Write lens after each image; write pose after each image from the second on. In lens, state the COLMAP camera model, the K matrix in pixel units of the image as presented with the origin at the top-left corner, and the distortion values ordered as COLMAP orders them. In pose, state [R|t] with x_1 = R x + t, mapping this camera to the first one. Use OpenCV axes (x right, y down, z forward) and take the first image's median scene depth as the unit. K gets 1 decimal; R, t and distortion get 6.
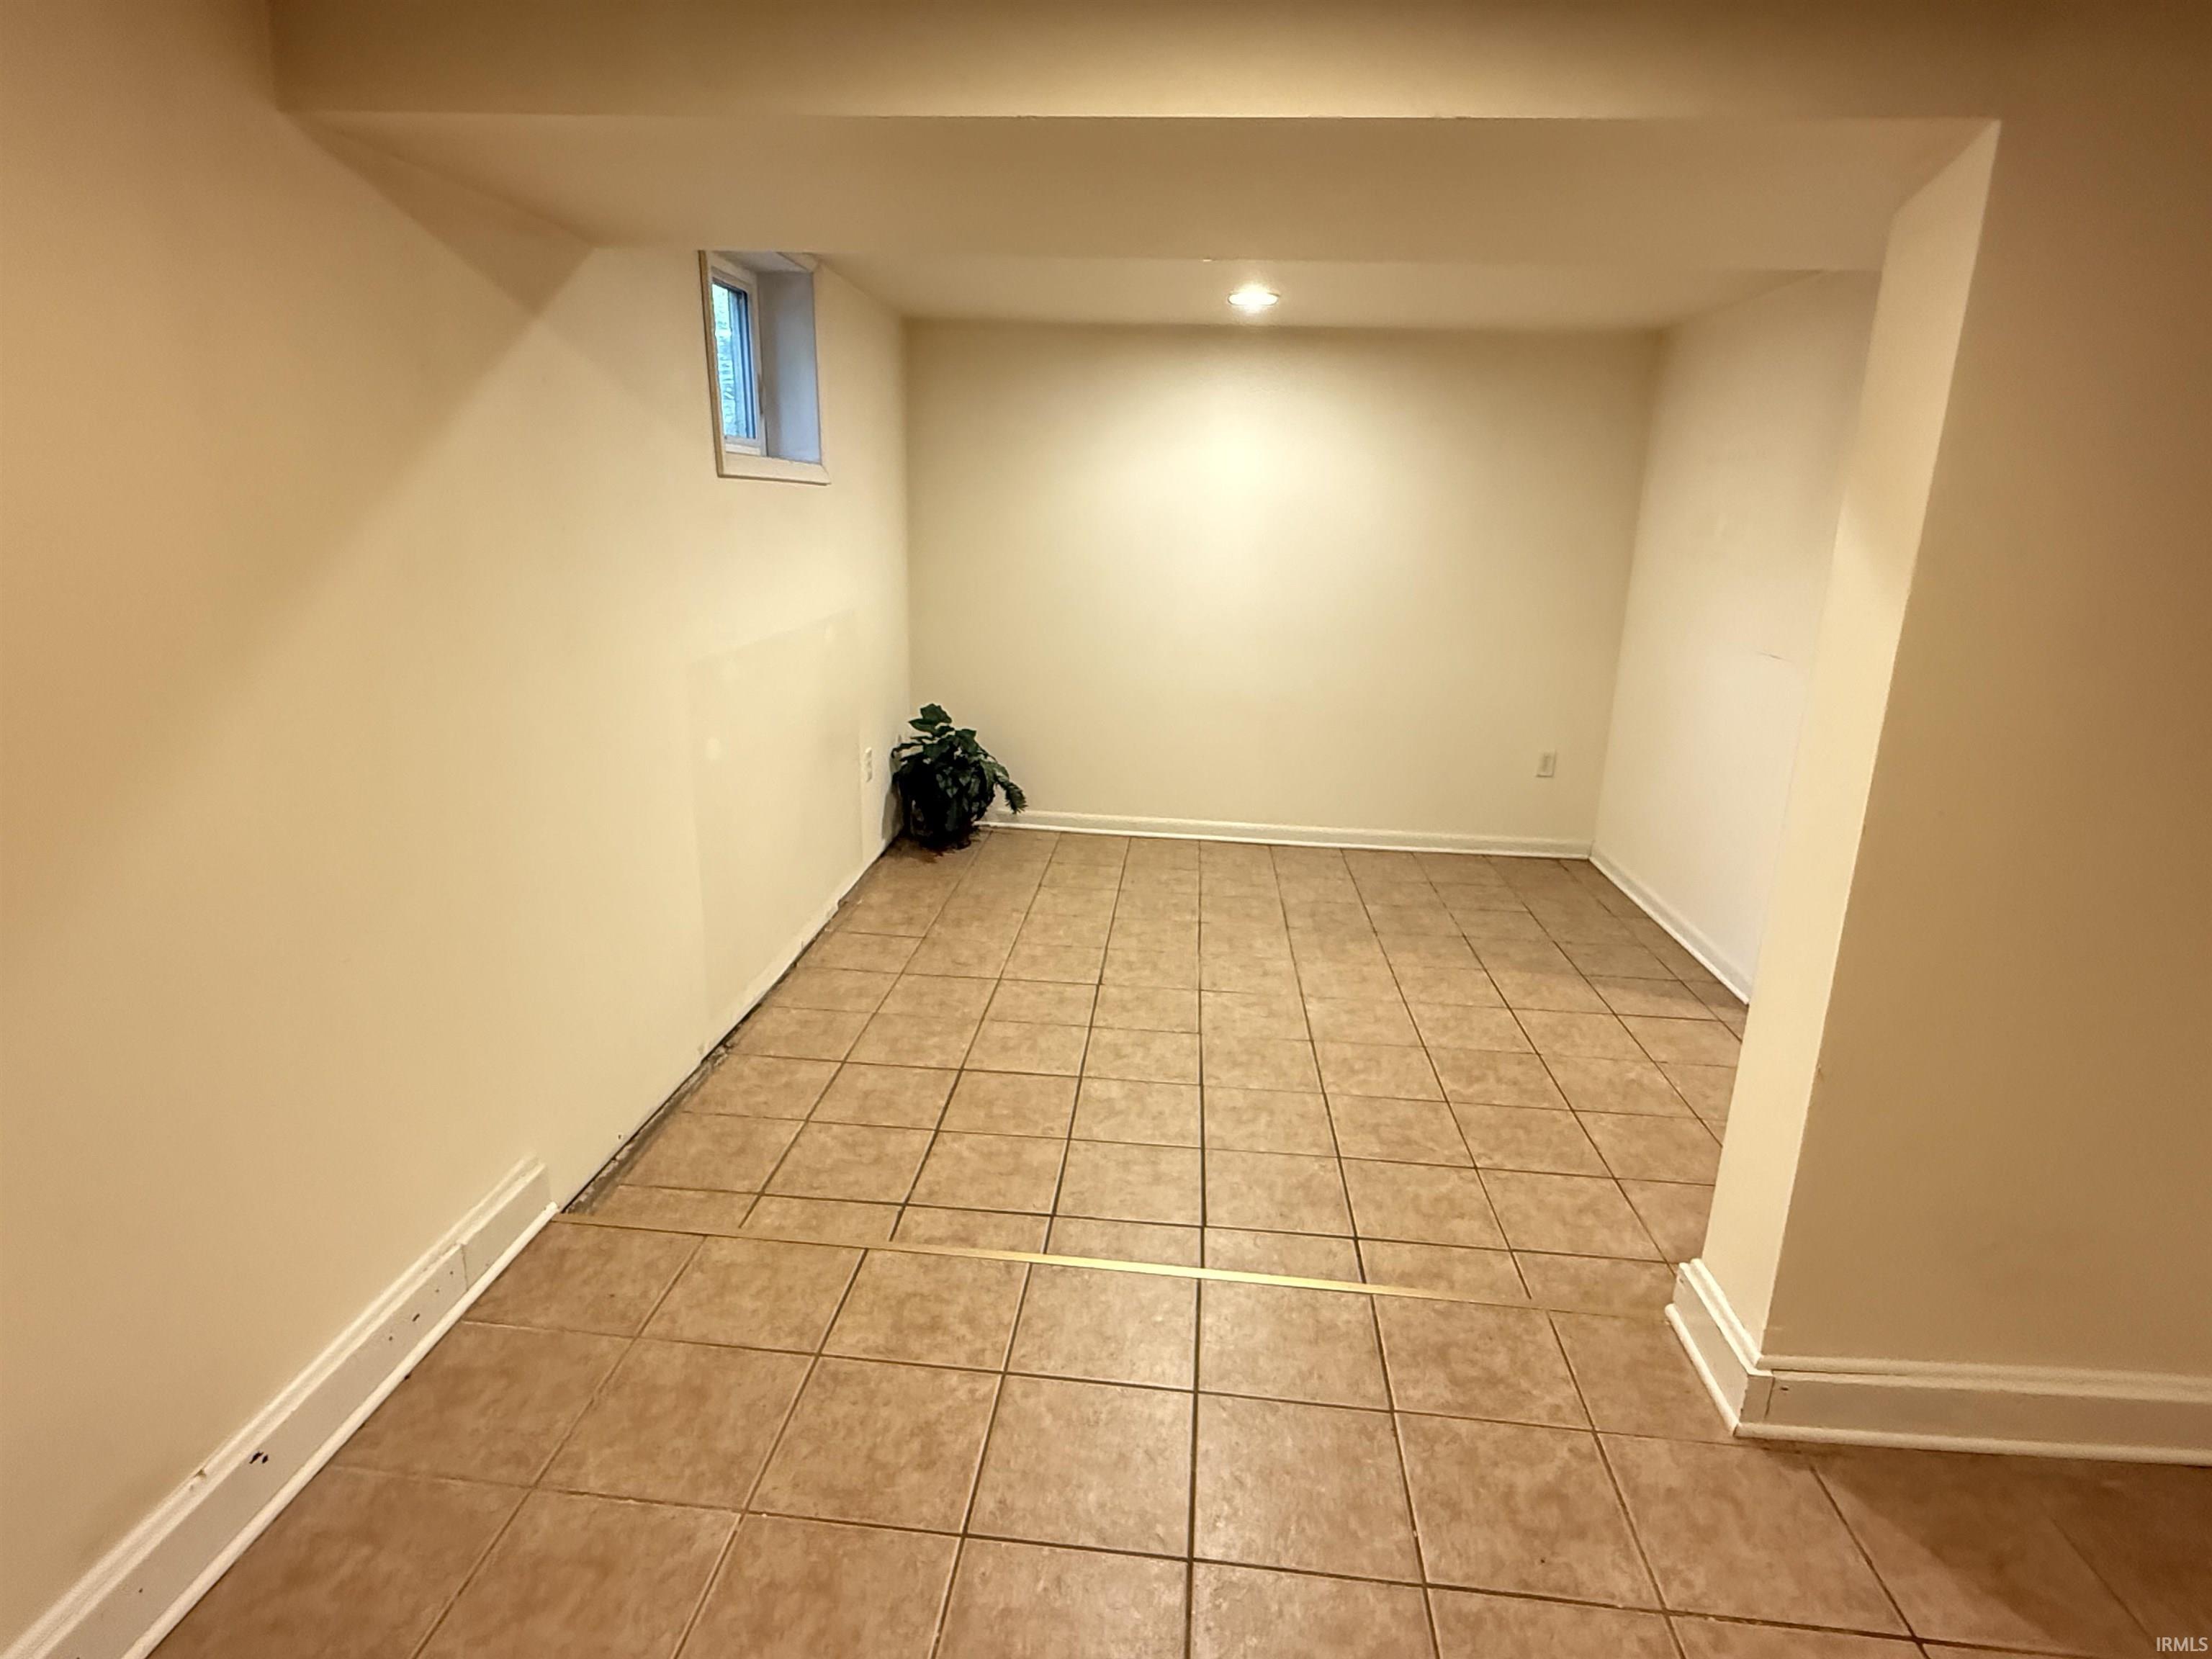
lens RADIAL K [[1174.9, 0, 1096.0], [0, 1174.9, 837.0], [0, 0, 1]] dist [0.001454, 0.000196]
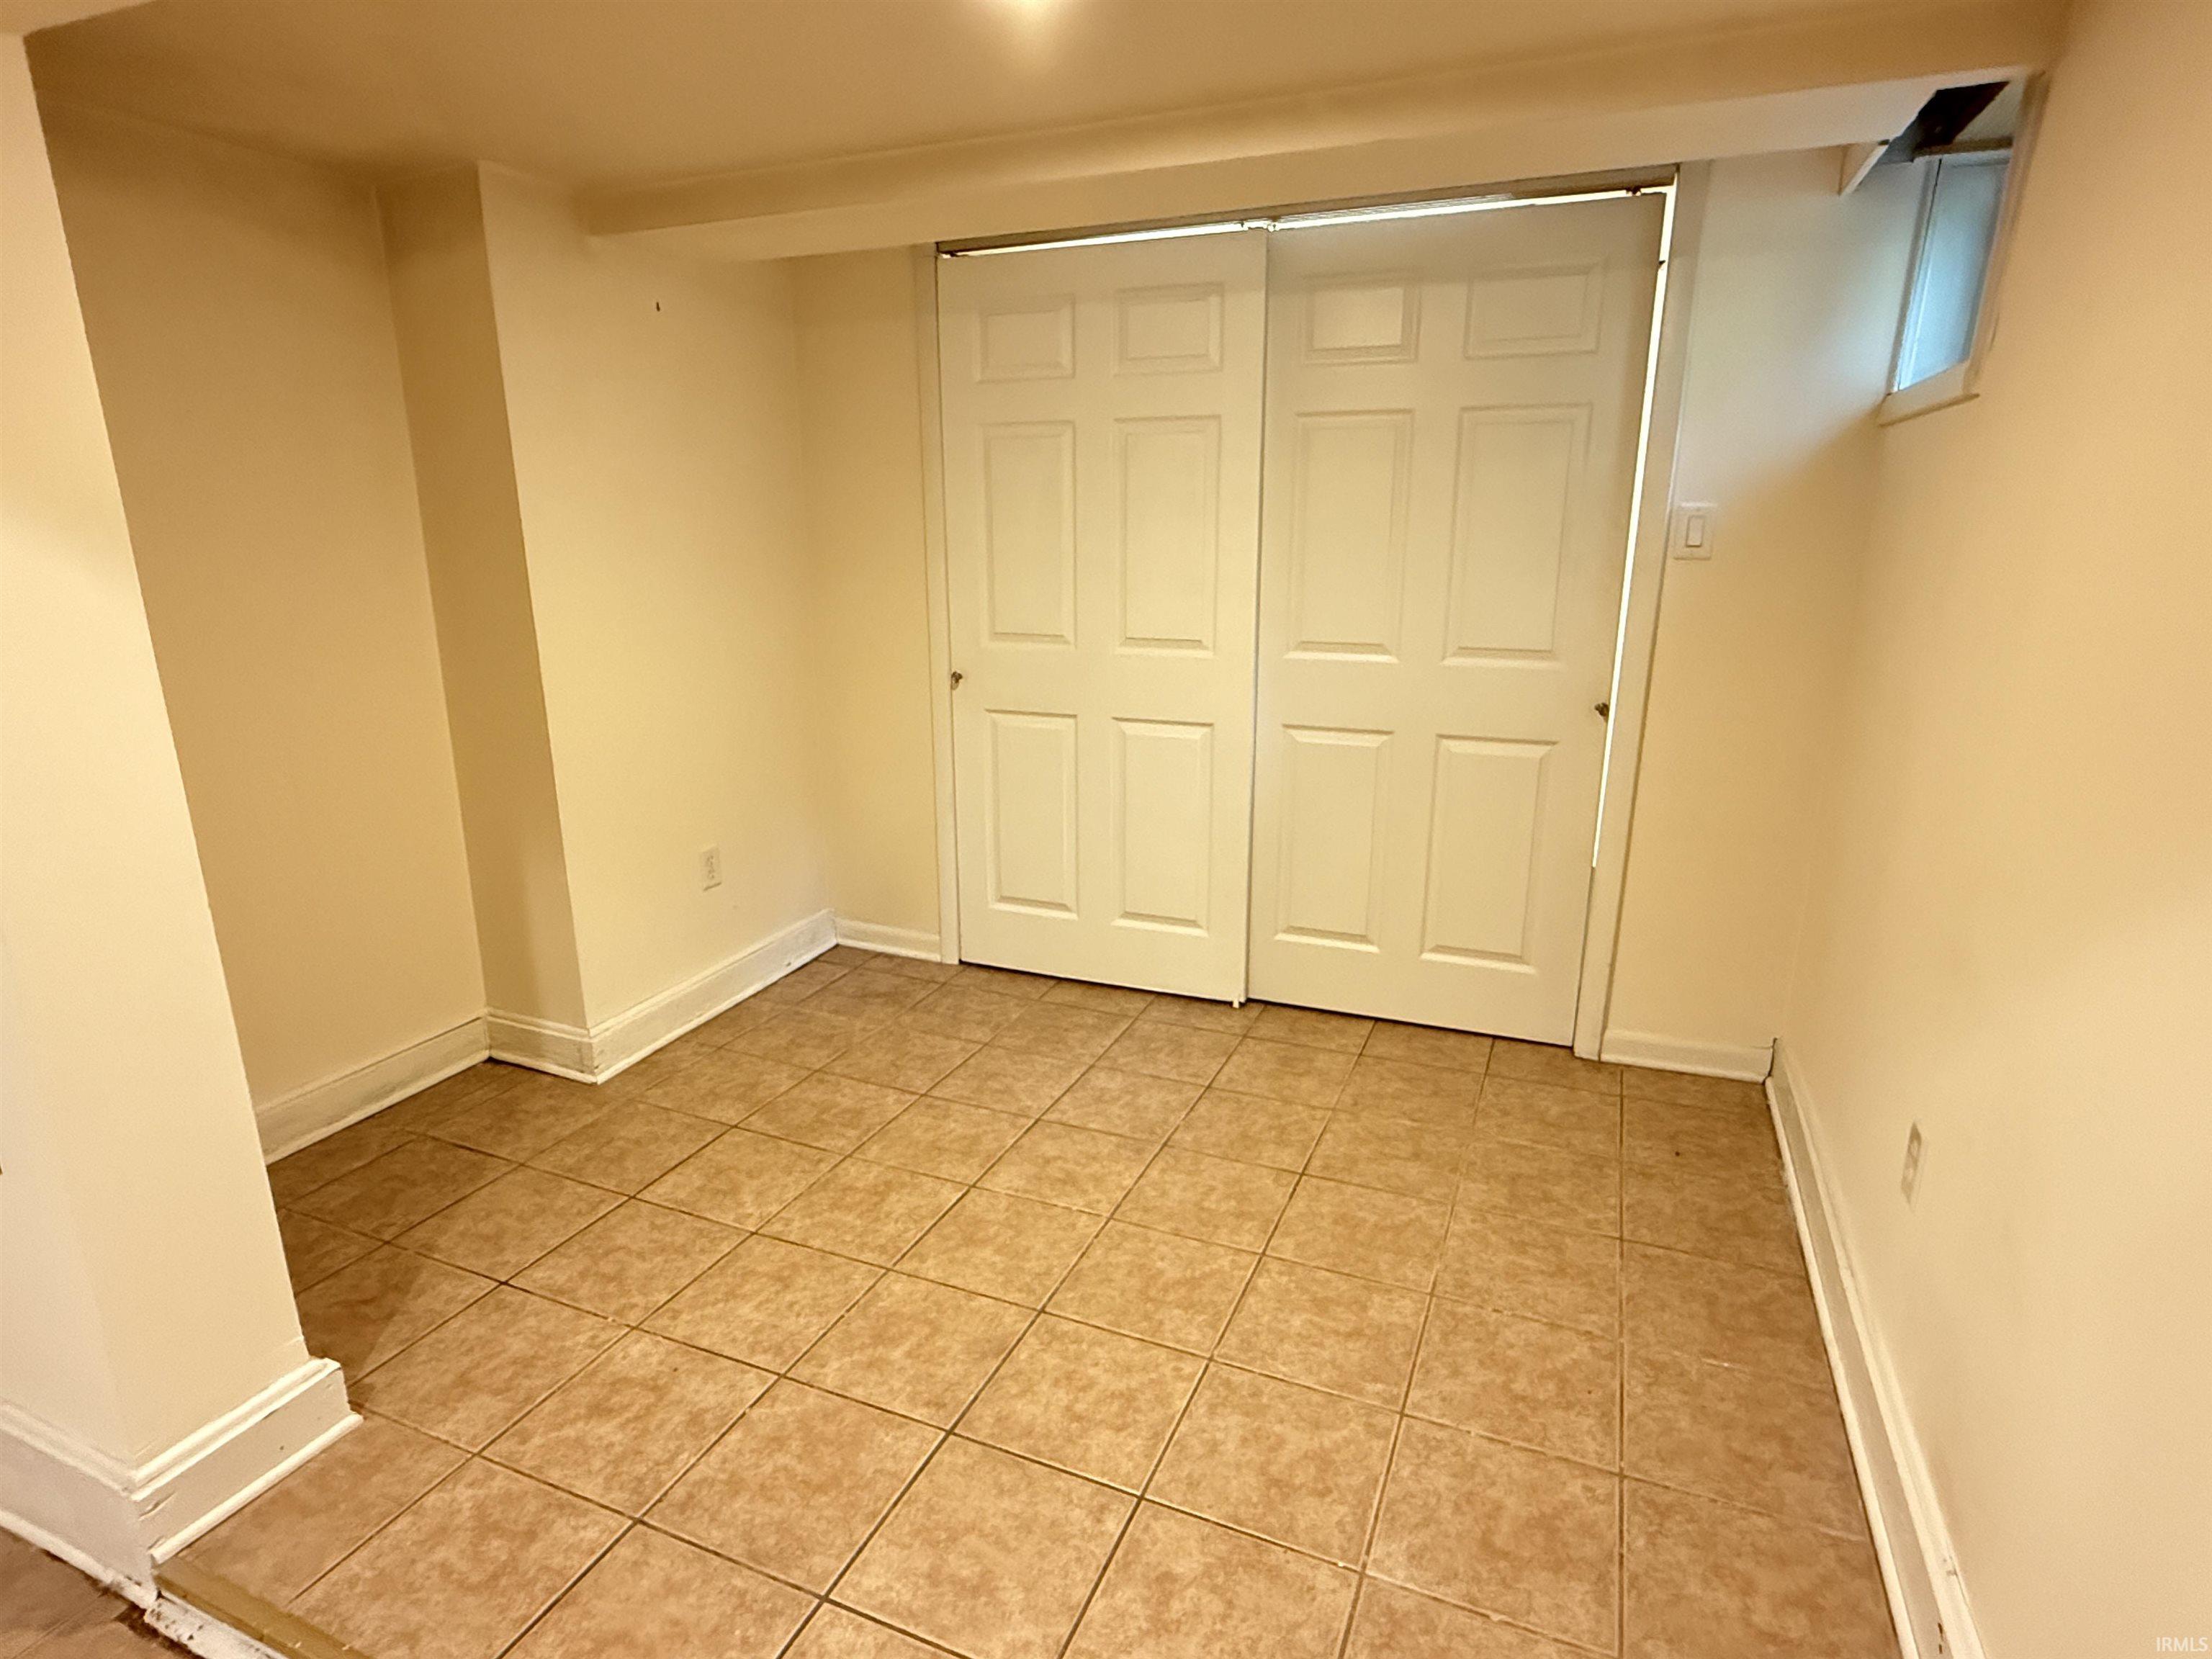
lens RADIAL K [[1174.9, 0, 1100.8], [0, 1174.9, 835.3], [0, 0, 1]] dist [0.001454, 0.000196]
pose [[-0.953060, -0.104375, 0.284221, -0.167591], [0.058714, 0.857176, 0.511666, -0.232063], [-0.297033, 0.504337, -0.810812, 0.837466]]
